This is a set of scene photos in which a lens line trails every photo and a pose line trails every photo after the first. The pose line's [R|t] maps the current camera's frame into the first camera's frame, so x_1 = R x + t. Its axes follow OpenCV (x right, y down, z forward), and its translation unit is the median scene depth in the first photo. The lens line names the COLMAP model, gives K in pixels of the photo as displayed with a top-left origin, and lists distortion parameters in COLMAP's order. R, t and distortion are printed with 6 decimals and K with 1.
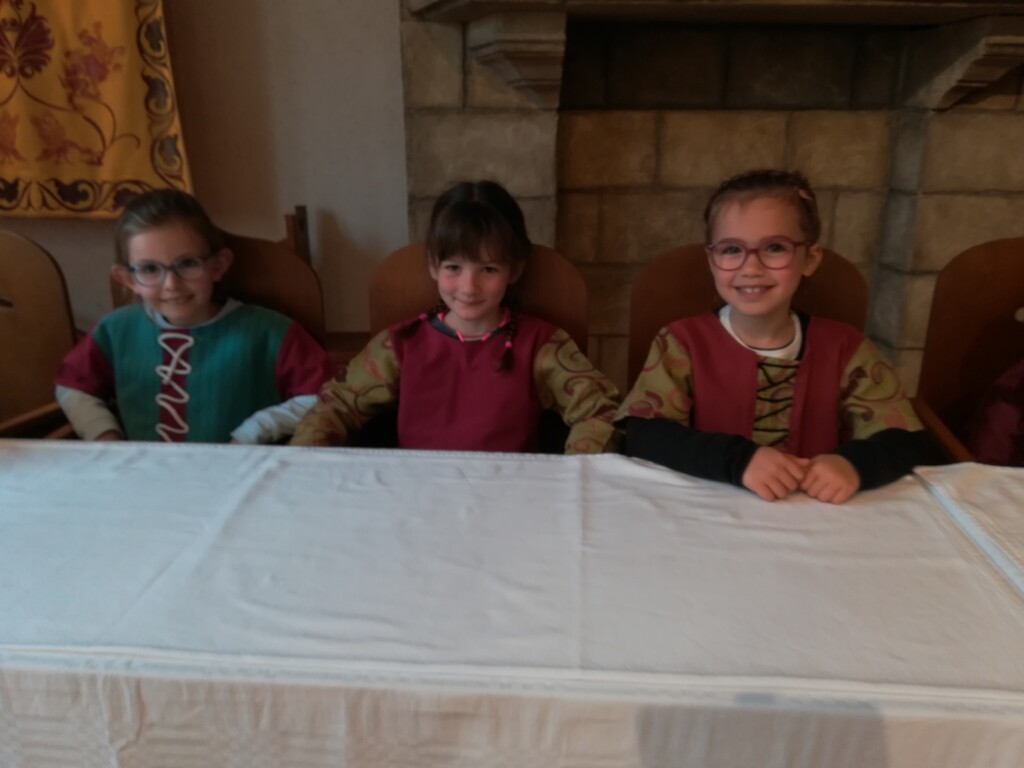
lens RADIAL K [[804.1, 0, 518.0], [0, 804.1, 388.2], [0, 0, 1]] dist [0.049360, -0.070185]
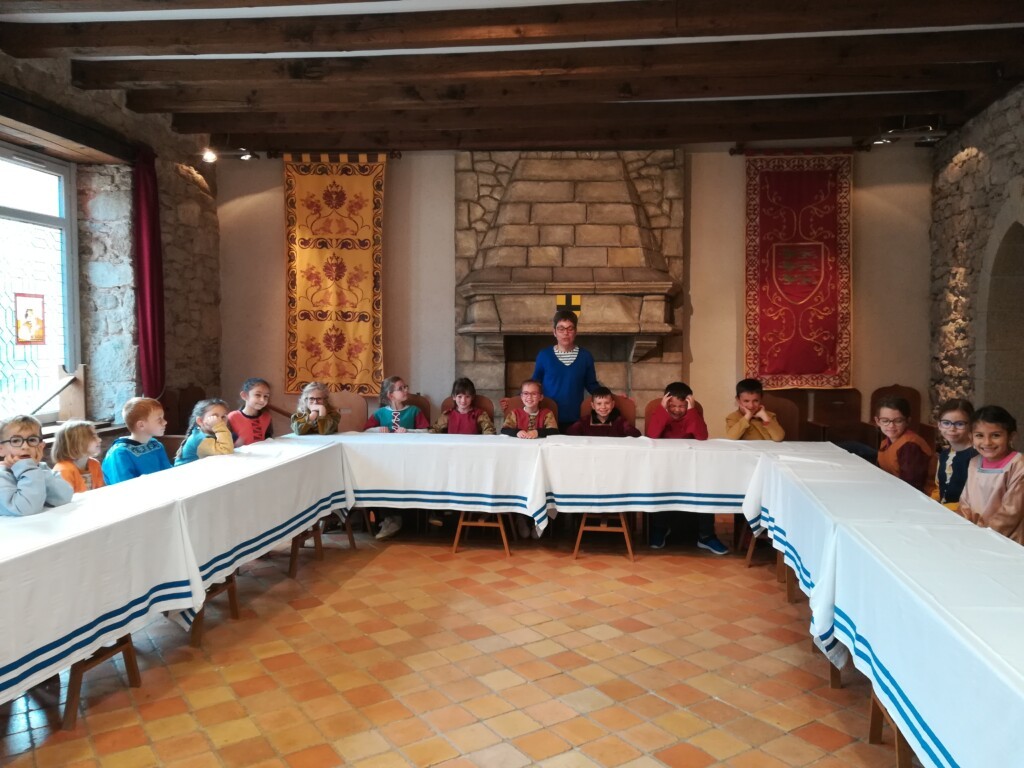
lens RADIAL K [[804.1, 0, 501.3], [0, 804.1, 380.2], [0, 0, 1]] dist [0.049360, -0.070185]
pose [[0.995347, 0.006733, -0.096117, 0.321304], [-0.032867, 0.961451, -0.273007, 0.538416], [0.090574, 0.274895, 0.957198, -1.846274]]
